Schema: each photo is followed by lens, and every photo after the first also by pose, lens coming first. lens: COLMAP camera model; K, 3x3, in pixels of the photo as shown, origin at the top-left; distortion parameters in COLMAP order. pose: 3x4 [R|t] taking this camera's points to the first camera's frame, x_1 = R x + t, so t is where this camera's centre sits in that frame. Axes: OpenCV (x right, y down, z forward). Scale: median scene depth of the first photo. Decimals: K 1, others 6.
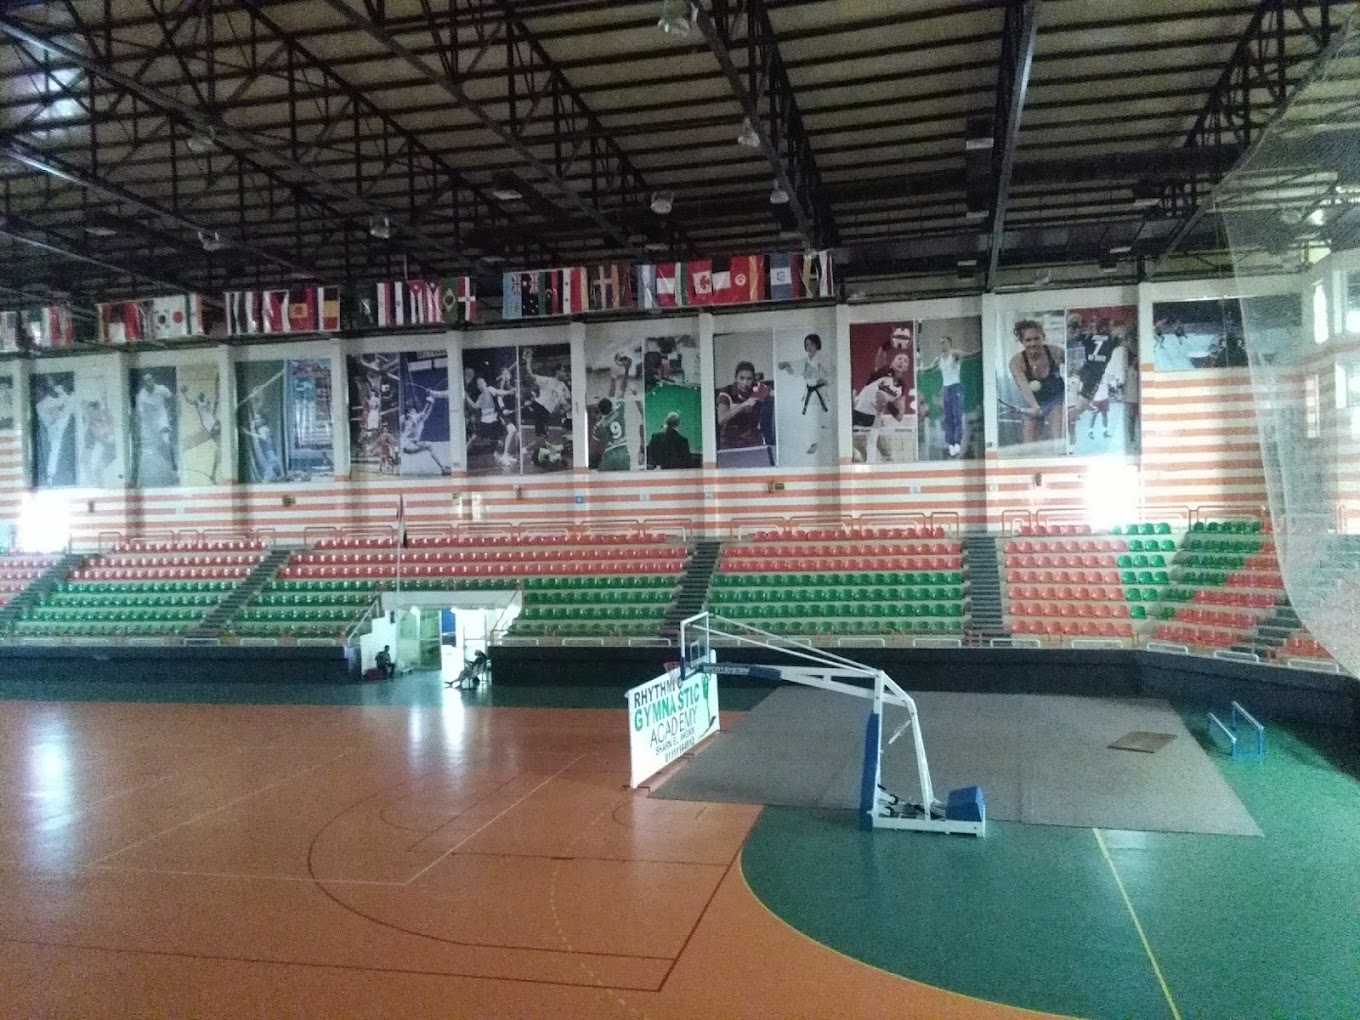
lens RADIAL K [[1097.9, 0, 680.0], [0, 1097.9, 510.0], [0, 0, 1]] dist [0.096783, -0.157885]
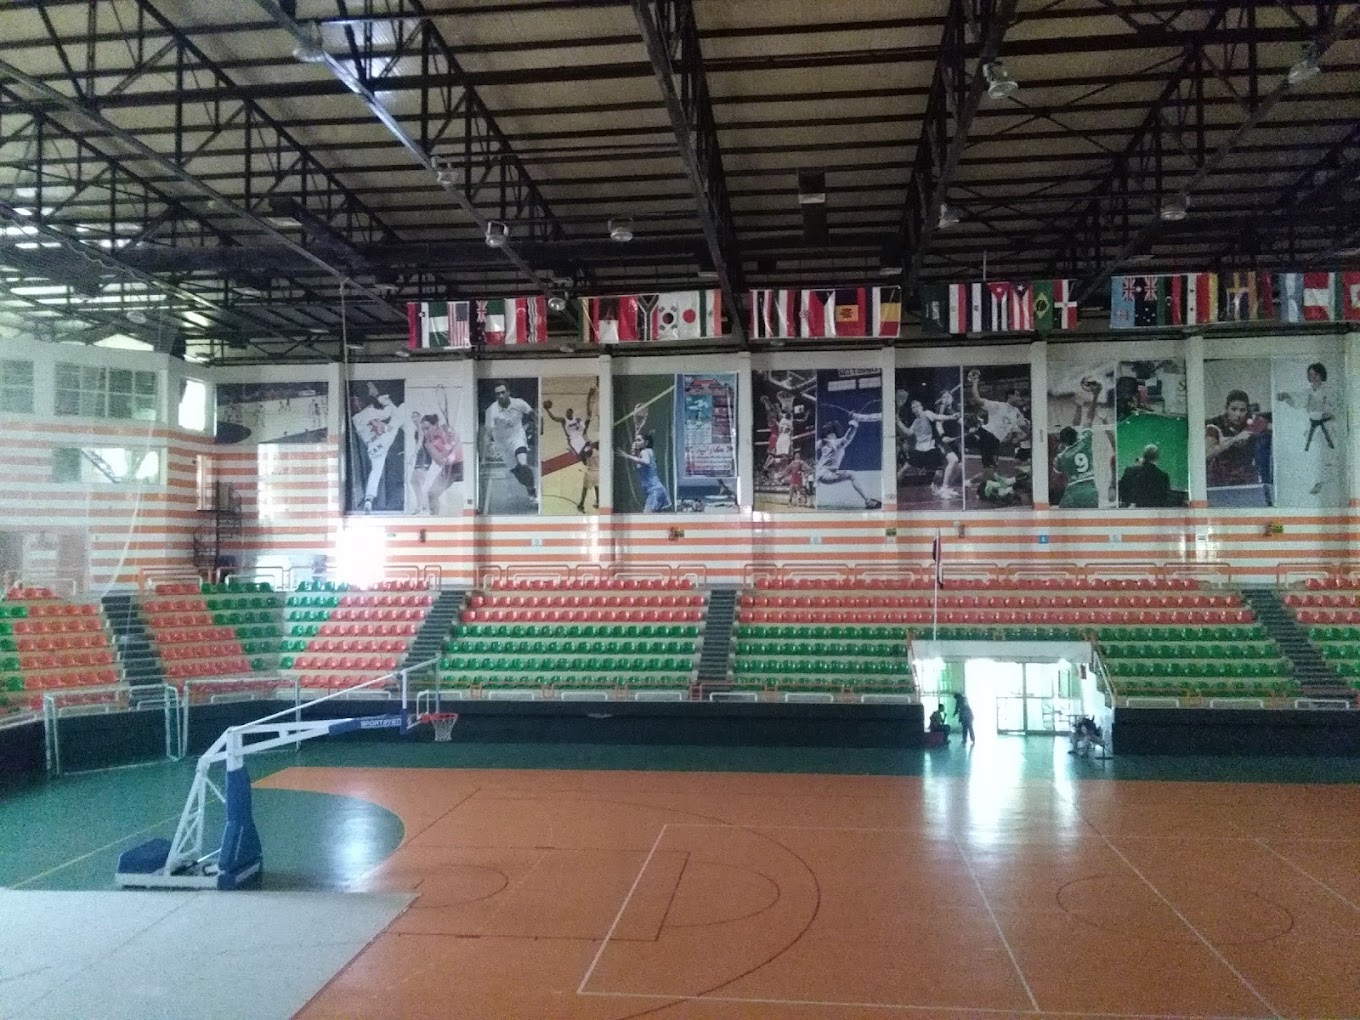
lens RADIAL K [[1097.9, 0, 680.0], [0, 1097.9, 510.0], [0, 0, 1]] dist [0.096783, -0.157885]
pose [[0.992870, 0.024603, 0.116638, -0.486338], [-0.019482, 0.998804, -0.044851, 0.012864], [-0.117602, 0.042259, 0.992161, 0.143170]]
